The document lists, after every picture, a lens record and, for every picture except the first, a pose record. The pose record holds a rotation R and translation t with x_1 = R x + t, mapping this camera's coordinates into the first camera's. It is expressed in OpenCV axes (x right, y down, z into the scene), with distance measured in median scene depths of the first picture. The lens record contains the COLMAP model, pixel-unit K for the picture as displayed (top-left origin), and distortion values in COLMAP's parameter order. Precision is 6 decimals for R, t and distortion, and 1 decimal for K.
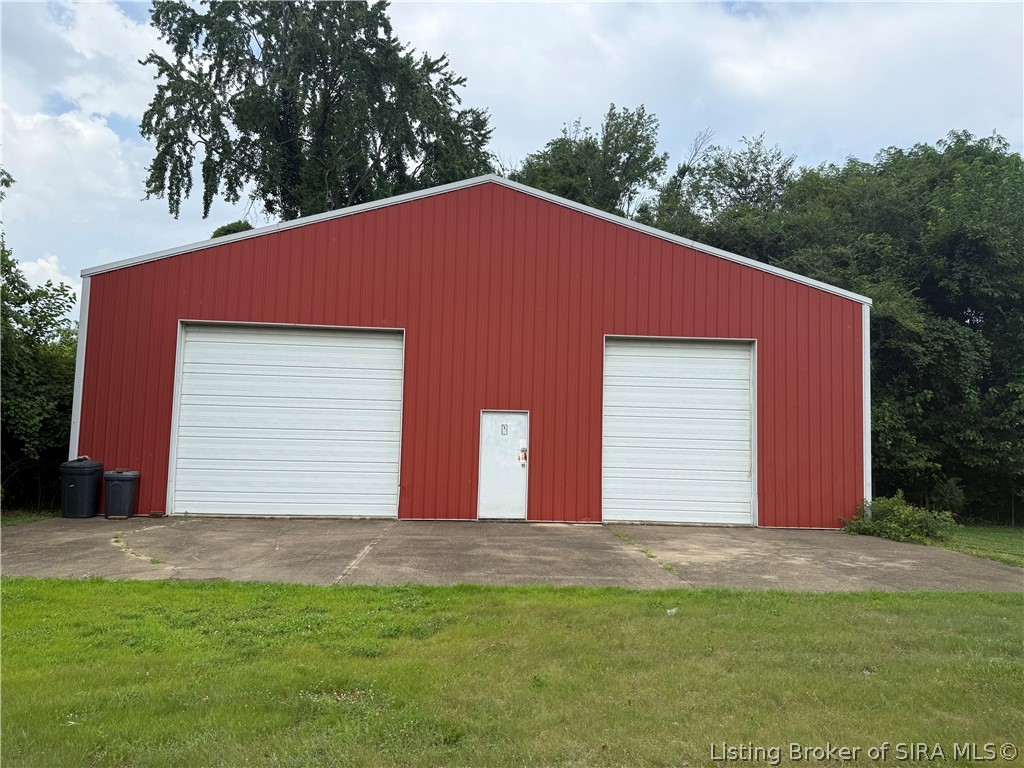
lens RADIAL K [[717.2, 0, 512.9], [0, 717.2, 385.7], [0, 0, 1]] dist [0.000707, -0.000143]
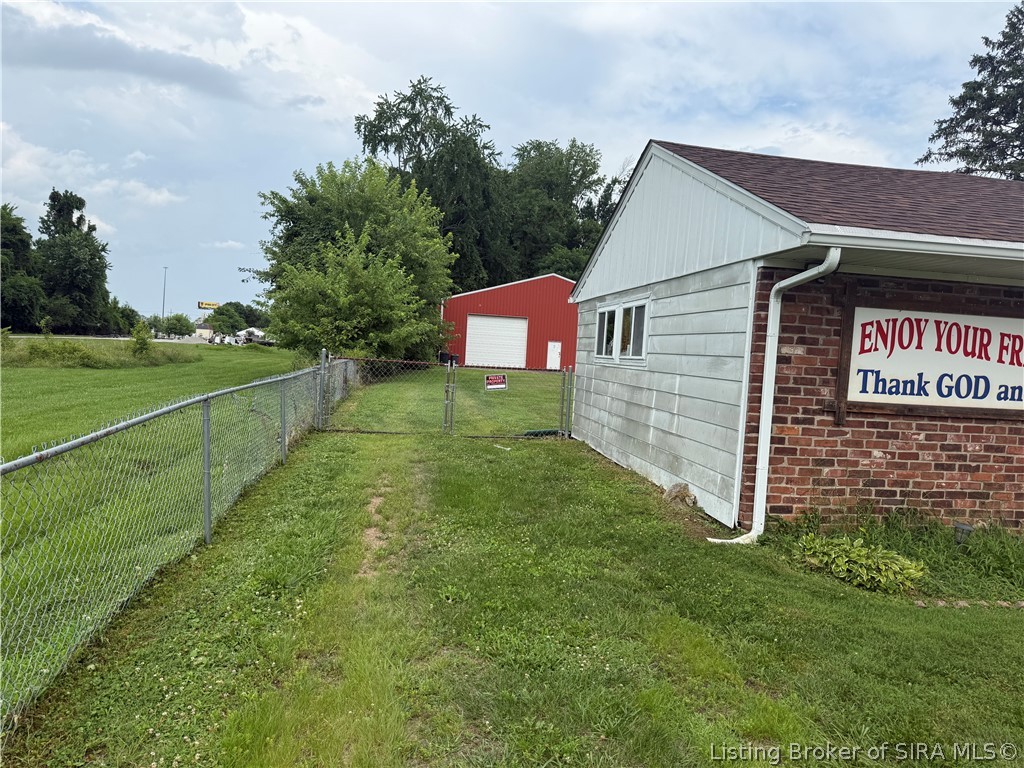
lens RADIAL K [[717.2, 0, 512.3], [0, 717.2, 383.8], [0, 0, 1]] dist [0.000707, -0.000143]
pose [[0.993912, 0.036140, 0.104076, -0.607000], [-0.050294, 0.989327, 0.136757, -0.243665], [-0.098023, -0.141158, 0.985122, -2.677418]]
